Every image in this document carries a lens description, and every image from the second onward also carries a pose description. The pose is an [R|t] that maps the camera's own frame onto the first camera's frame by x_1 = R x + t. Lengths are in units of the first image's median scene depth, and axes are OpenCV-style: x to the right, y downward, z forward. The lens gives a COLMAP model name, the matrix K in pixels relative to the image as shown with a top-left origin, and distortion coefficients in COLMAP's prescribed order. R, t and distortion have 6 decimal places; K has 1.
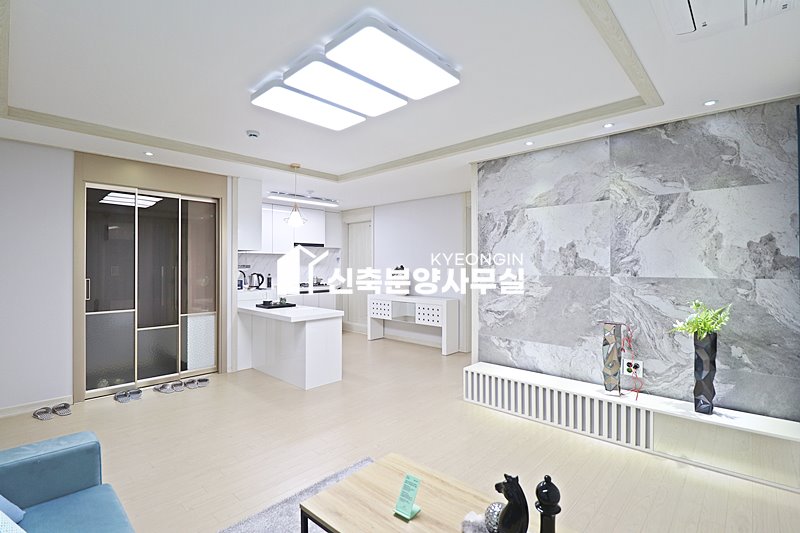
lens RADIAL K [[373.2, 0, 401.6], [0, 373.2, 263.5], [0, 0, 1]] dist [-0.002036, -0.000296]
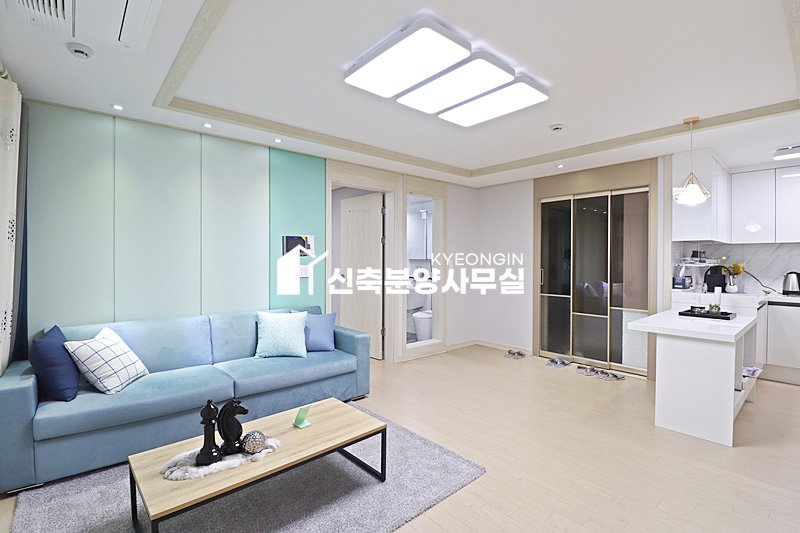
lens RADIAL K [[373.2, 0, 401.7], [0, 373.2, 264.6], [0, 0, 1]] dist [-0.002036, -0.000296]
pose [[-0.086841, 0.014204, -0.996121, 0.490682], [-0.002252, 0.999893, 0.014454, 0.005598], [0.996220, 0.003498, -0.086799, 0.518357]]
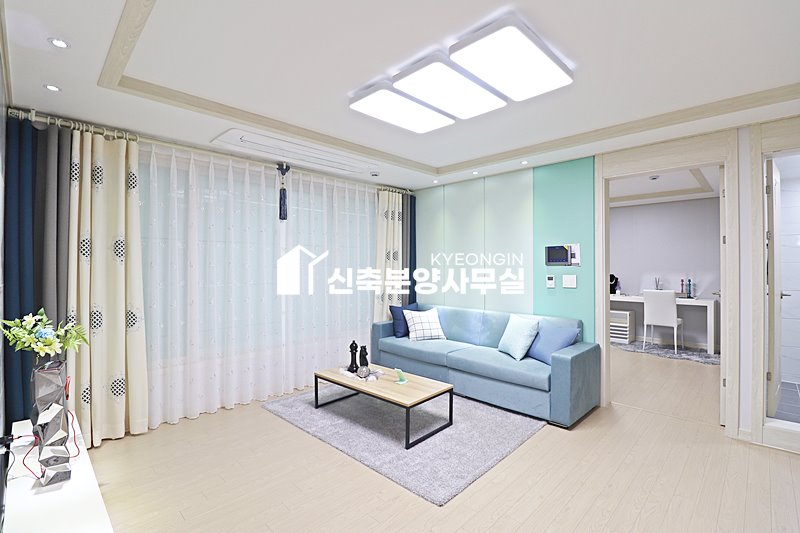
lens RADIAL K [[373.2, 0, 404.7], [0, 373.2, 265.0], [0, 0, 1]] dist [-0.002036, -0.000296]
pose [[-0.999953, 0.003352, 0.009128, -0.002598], [0.003340, 0.999994, -0.001354, -0.002733], [-0.009132, -0.001323, -0.999957, 1.070628]]
